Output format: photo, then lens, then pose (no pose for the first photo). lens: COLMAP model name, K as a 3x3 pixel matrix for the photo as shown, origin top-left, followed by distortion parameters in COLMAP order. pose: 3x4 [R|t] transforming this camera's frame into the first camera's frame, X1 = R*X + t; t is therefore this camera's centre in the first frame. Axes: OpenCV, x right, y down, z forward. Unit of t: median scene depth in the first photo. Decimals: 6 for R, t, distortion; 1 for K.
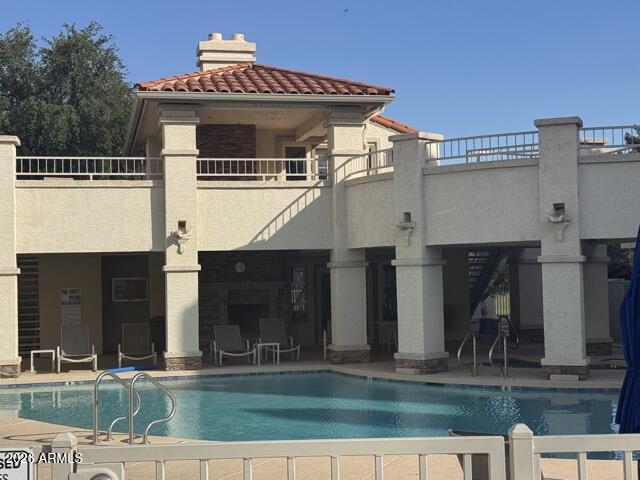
lens RADIAL K [[1076.5, 0, 320.0], [0, 1076.5, 240.0], [0, 0, 1]] dist [0.178070, -0.043950]
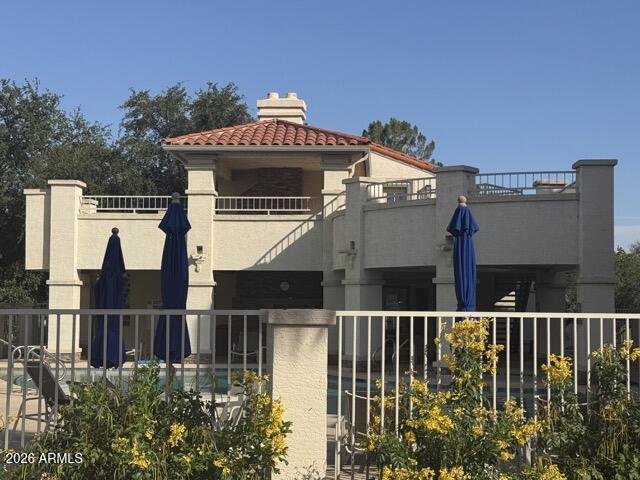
lens RADIAL K [[1062.1, 0, 277.7], [0, 1062.1, 240.2], [0, 0, 1]] dist [0.133492, 0.042811]
pose [[0.963674, 0.013384, -0.266747, 0.289849], [-0.021200, 0.999425, -0.026443, 0.006345], [0.266240, 0.031138, 0.963404, -0.174695]]
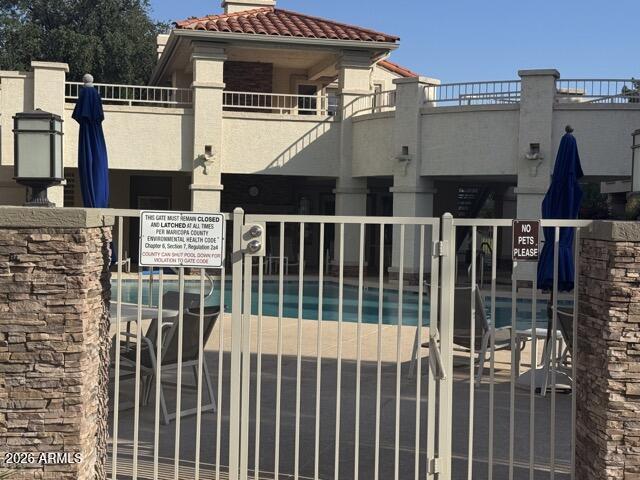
lens RADIAL K [[1076.5, 0, 320.0], [0, 1076.5, 240.0], [0, 0, 1]] dist [0.178070, -0.043950]
pose [[0.998969, 0.045174, 0.004391, -0.010074], [-0.045347, 0.997476, 0.054636, 0.013946], [-0.001912, -0.054779, 0.998497, -0.145106]]
